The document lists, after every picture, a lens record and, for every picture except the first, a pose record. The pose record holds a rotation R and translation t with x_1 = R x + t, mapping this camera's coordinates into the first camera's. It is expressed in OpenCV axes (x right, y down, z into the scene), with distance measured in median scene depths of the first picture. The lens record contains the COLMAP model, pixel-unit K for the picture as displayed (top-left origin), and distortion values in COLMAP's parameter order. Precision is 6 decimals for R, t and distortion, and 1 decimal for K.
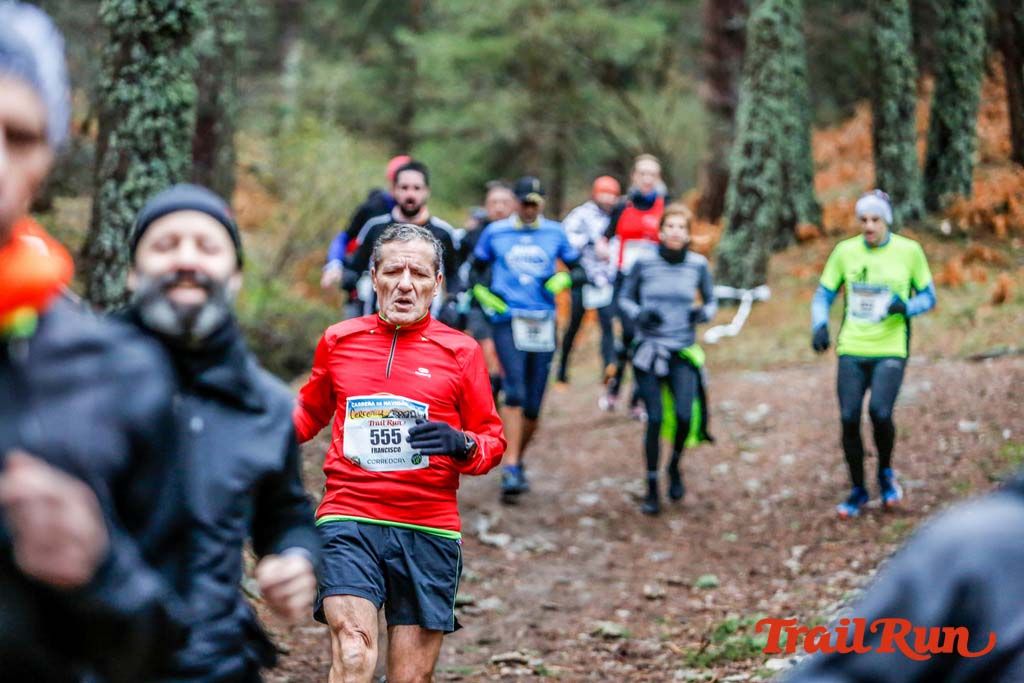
lens RADIAL K [[2282.6, 0, 456.8], [0, 2282.6, 340.7], [0, 0, 1]] dist [0.170671, 0.159101]
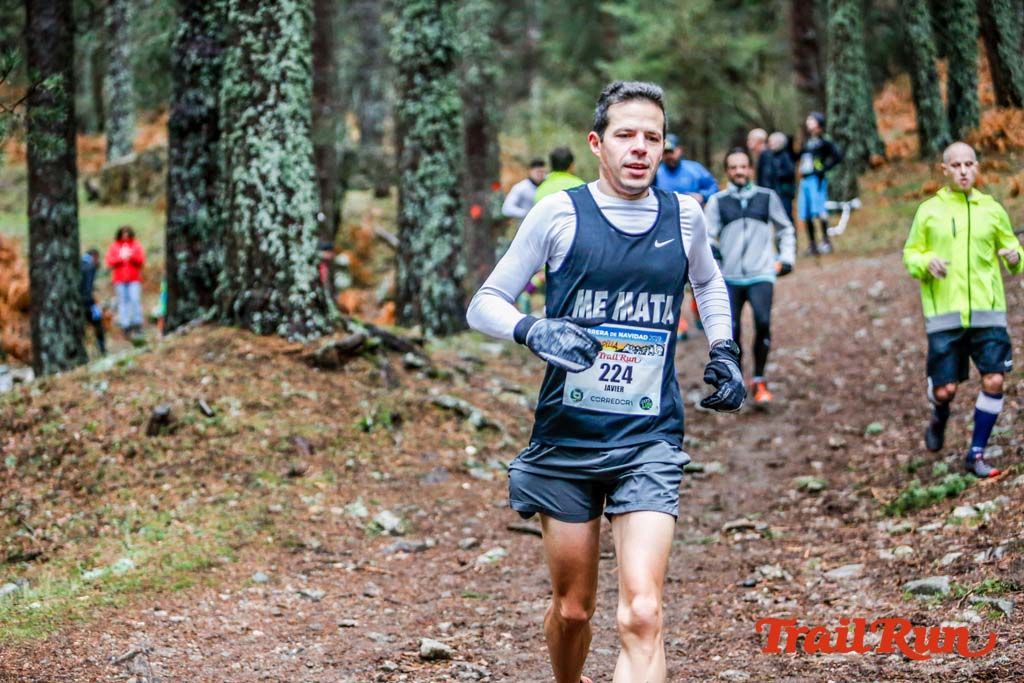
lens RADIAL K [[2258.5, 0, 512.0], [0, 2258.5, 341.5], [0, 0, 1]] dist [-0.291401, 0.005319]
pose [[0.992320, -0.095474, -0.078645, 0.013785], [0.097330, 0.995049, 0.020100, 0.014658], [0.076336, -0.027601, 0.996700, -0.400807]]
